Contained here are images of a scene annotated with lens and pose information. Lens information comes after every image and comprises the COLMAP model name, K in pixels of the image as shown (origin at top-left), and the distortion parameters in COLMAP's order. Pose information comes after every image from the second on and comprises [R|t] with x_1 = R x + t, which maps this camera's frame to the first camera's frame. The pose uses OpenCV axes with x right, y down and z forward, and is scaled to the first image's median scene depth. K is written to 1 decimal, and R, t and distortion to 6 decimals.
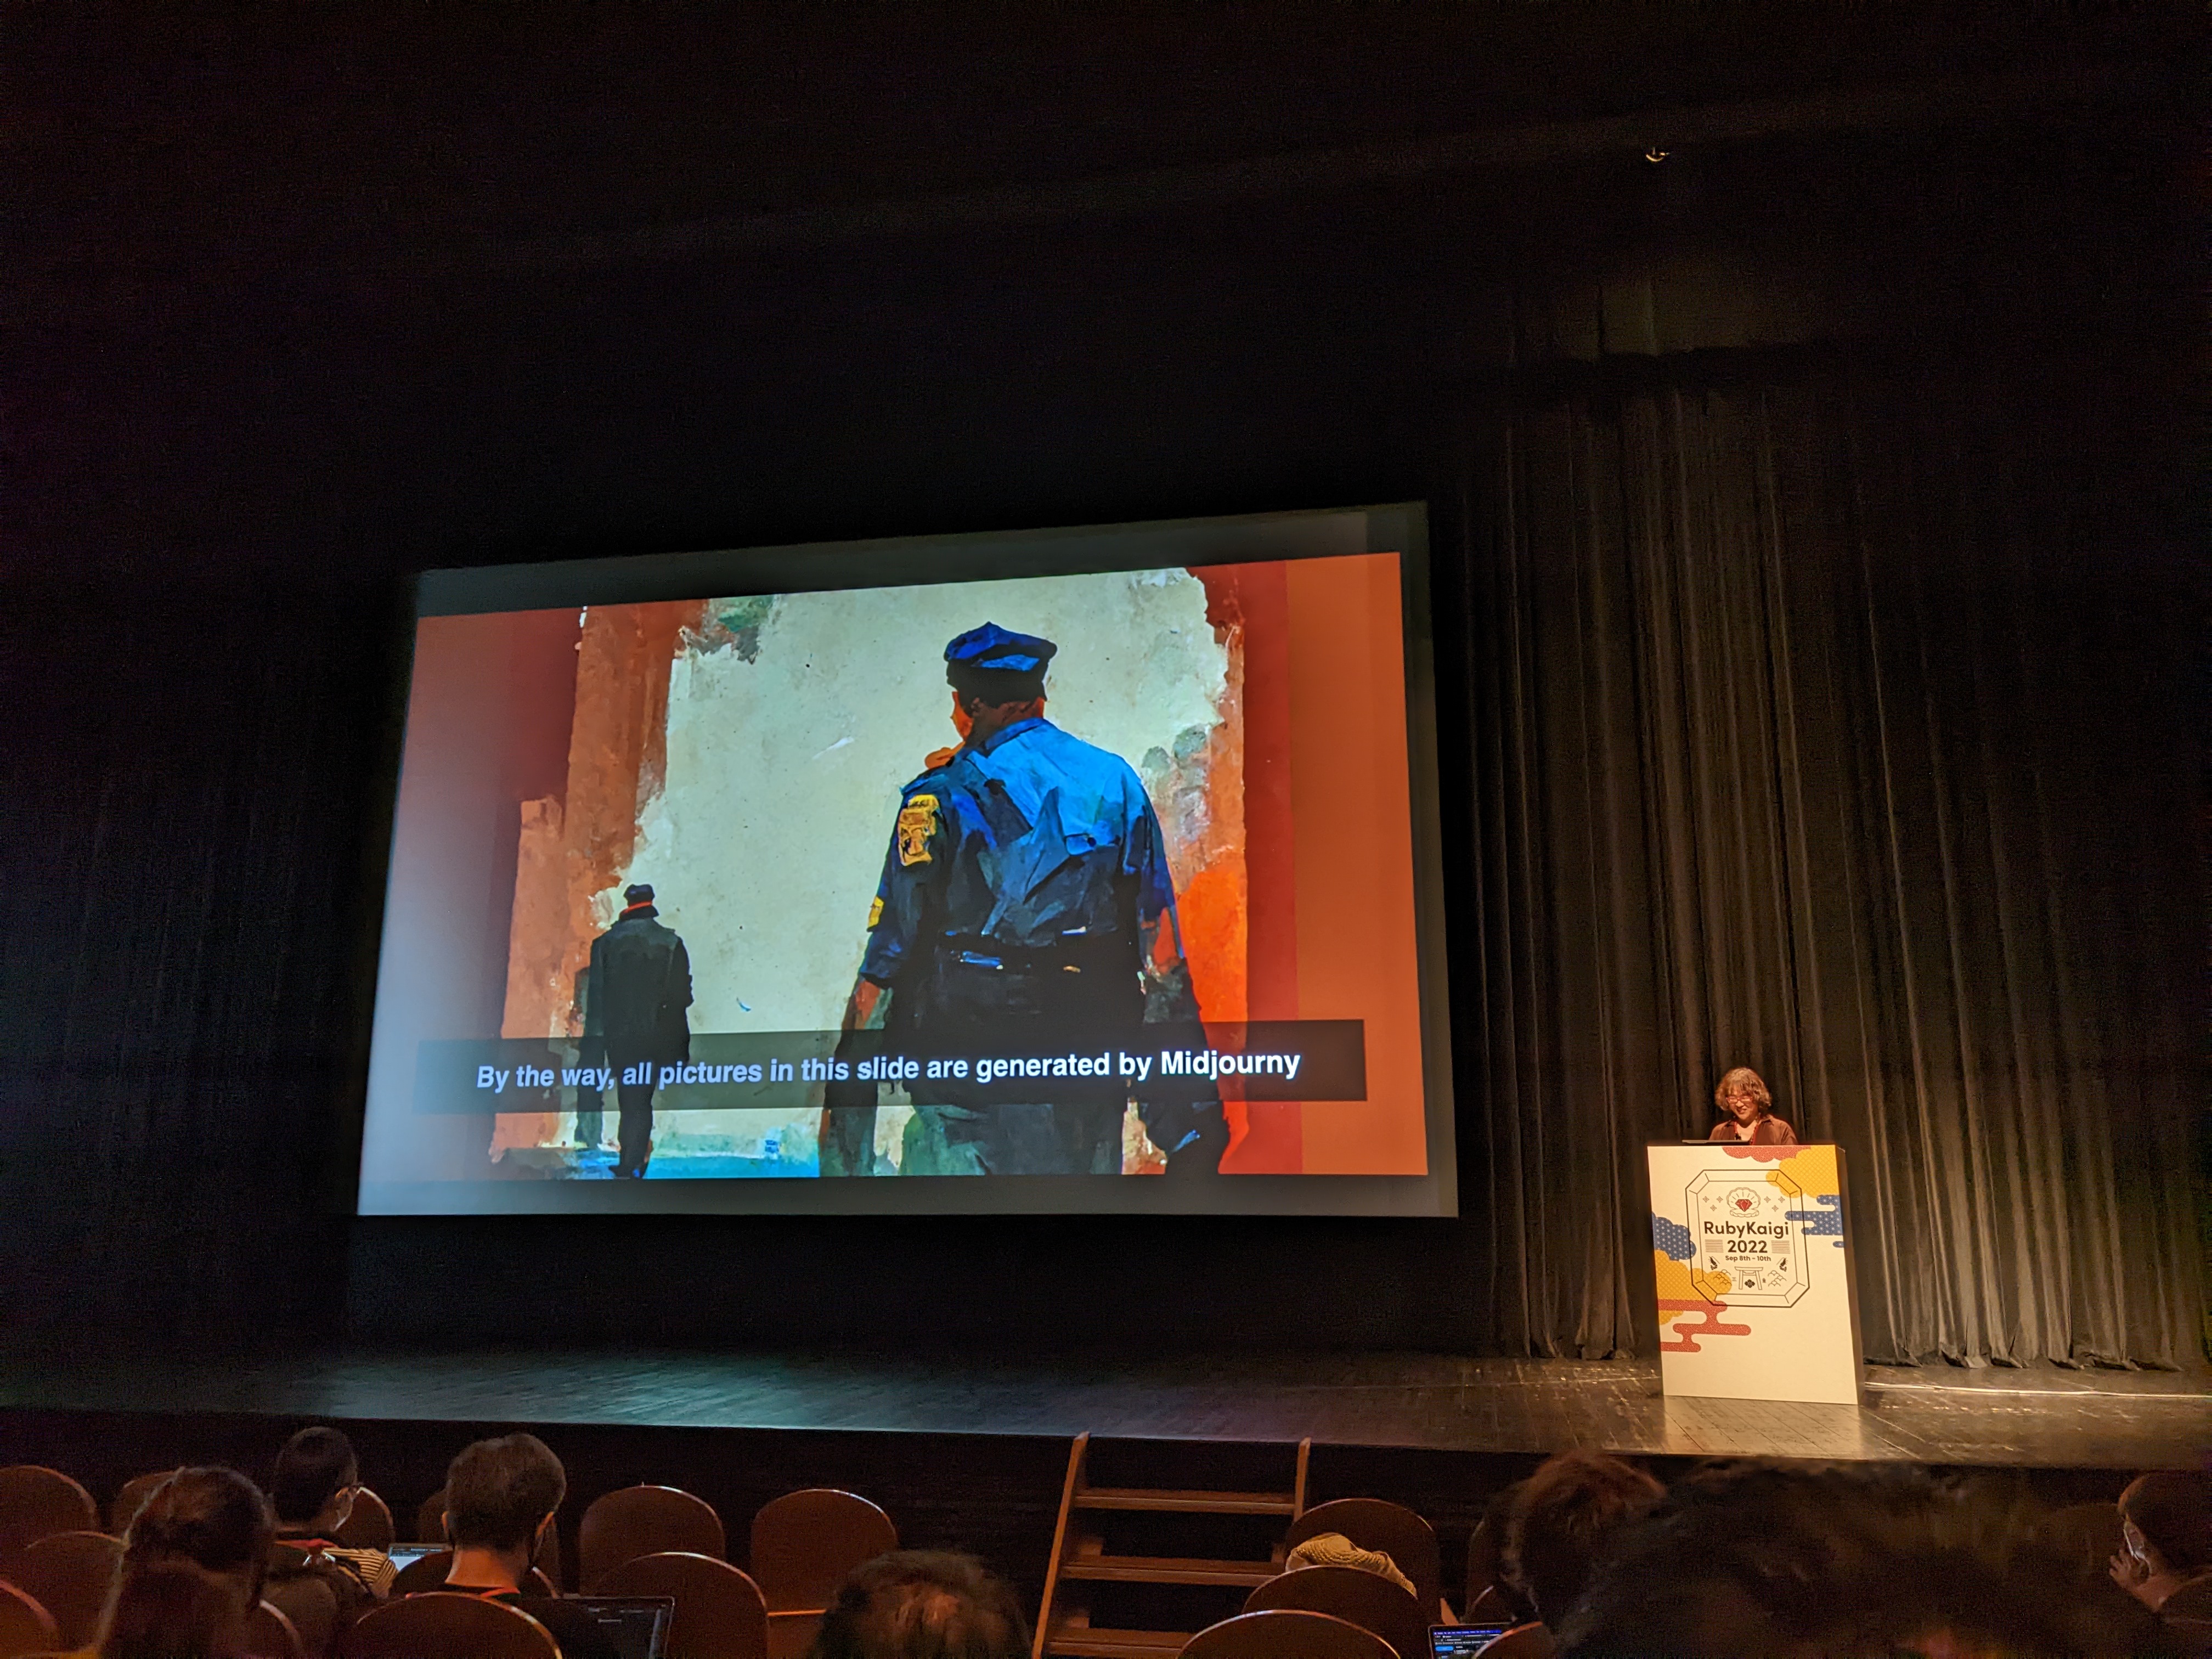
lens RADIAL K [[1723.1, 0, 1119.7], [0, 1723.1, 809.4], [0, 0, 1]] dist [0.008112, -0.029654]
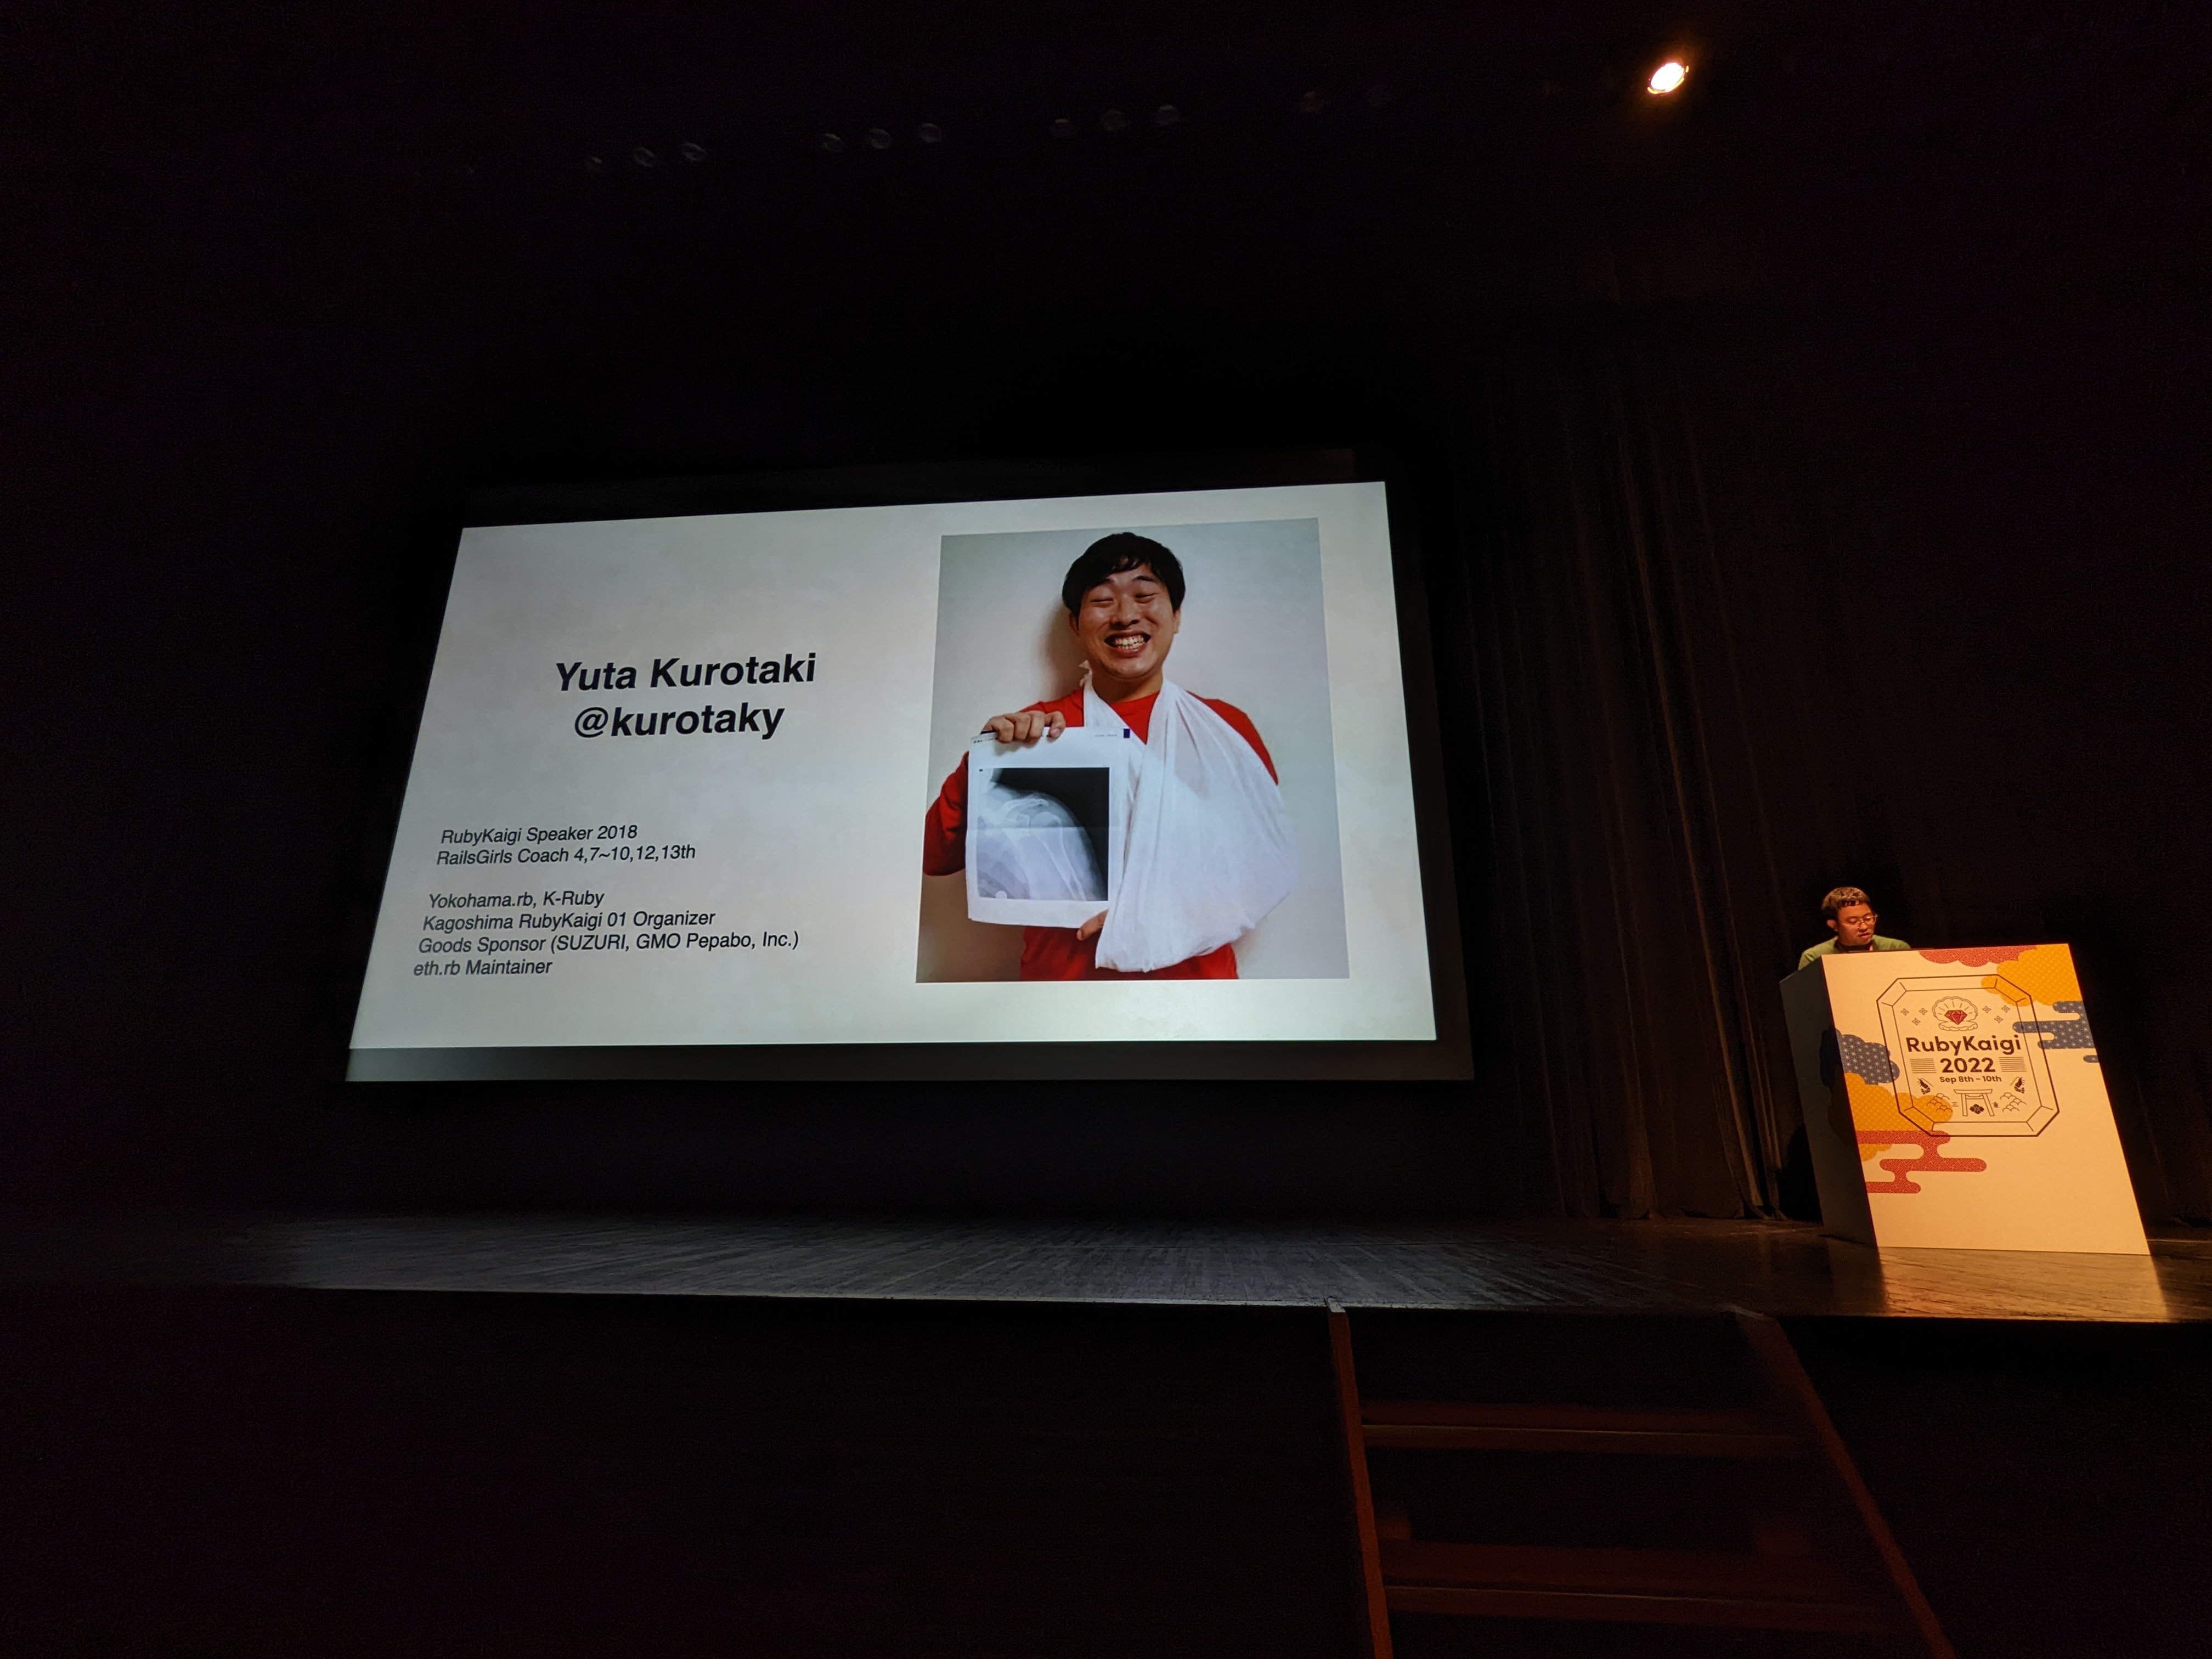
lens RADIAL K [[1053.0, 0, 1111.0], [0, 1053.0, 836.1], [0, 0, 1]] dist [-0.003273, 0.000820]
pose [[0.994535, 0.033870, 0.098761, -0.105747], [-0.026904, 0.997111, -0.071031, 0.188507], [-0.100881, 0.067986, 0.992573, 0.521834]]
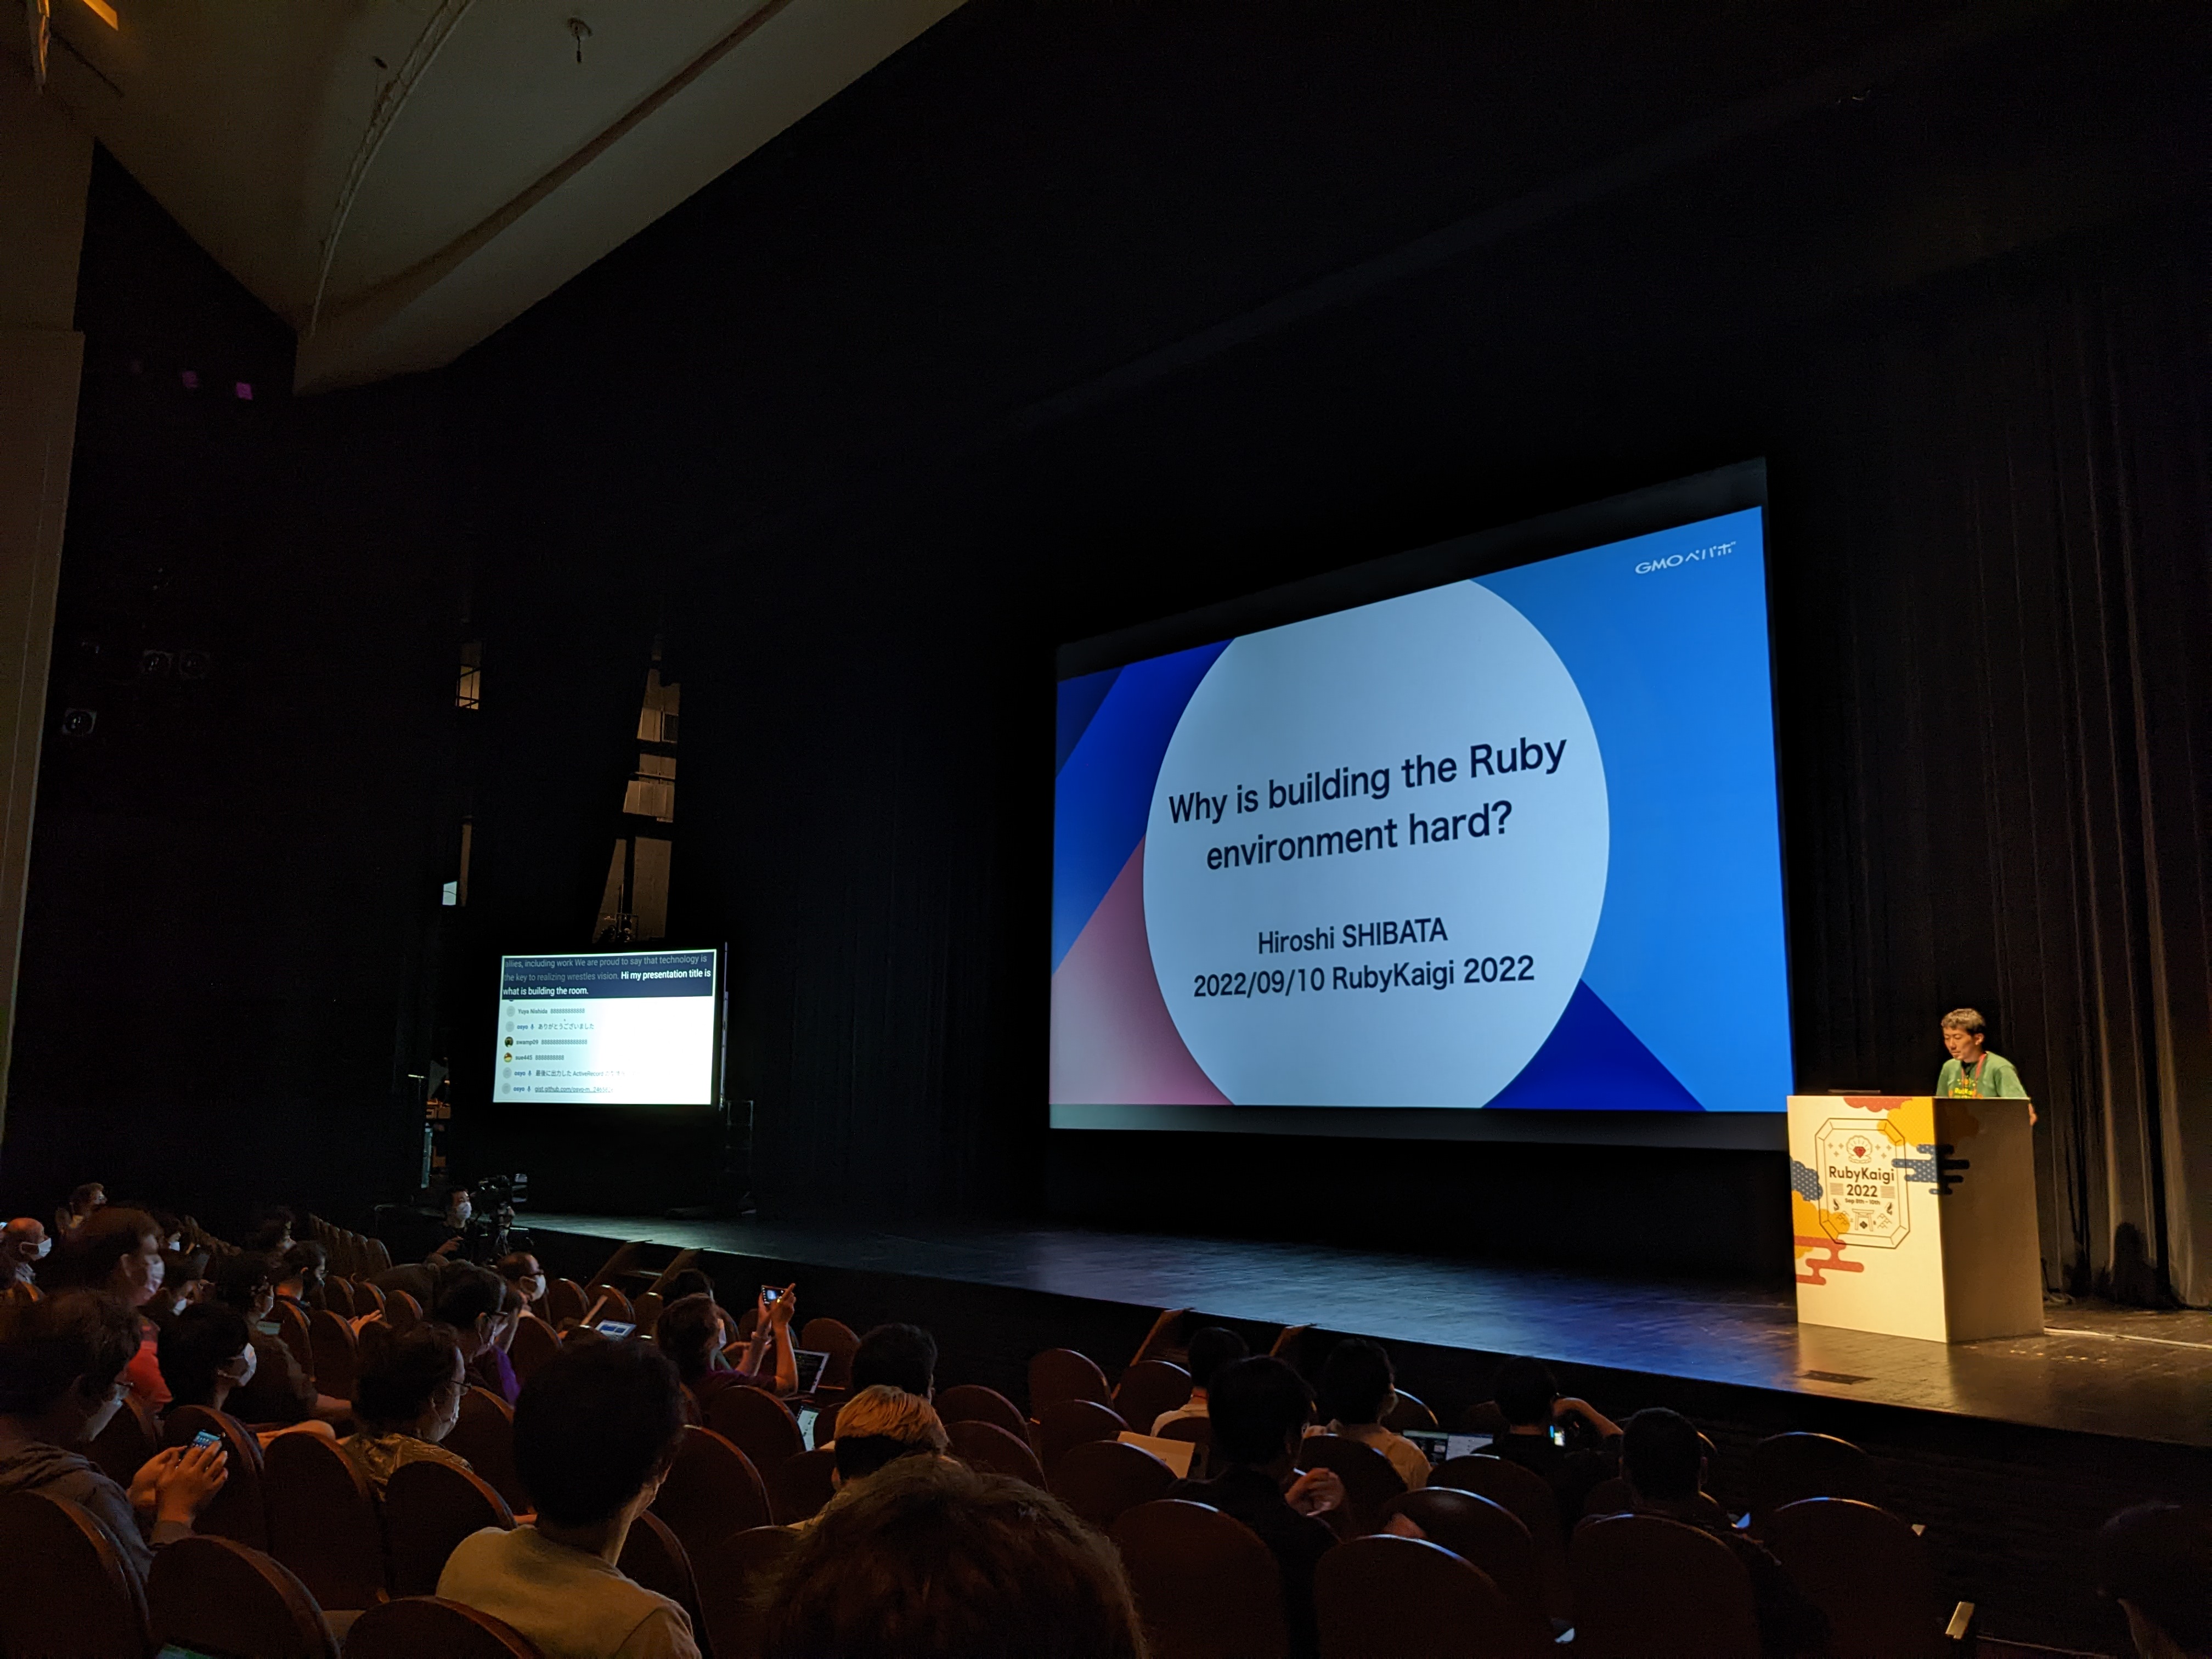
lens RADIAL K [[1723.1, 0, 1126.7], [0, 1723.1, 832.7], [0, 0, 1]] dist [0.008112, -0.029654]
pose [[0.817436, -0.083715, -0.569904, 0.613229], [0.125925, 0.991423, 0.034985, -0.058520], [0.562087, -0.100363, 0.820966, -0.102534]]
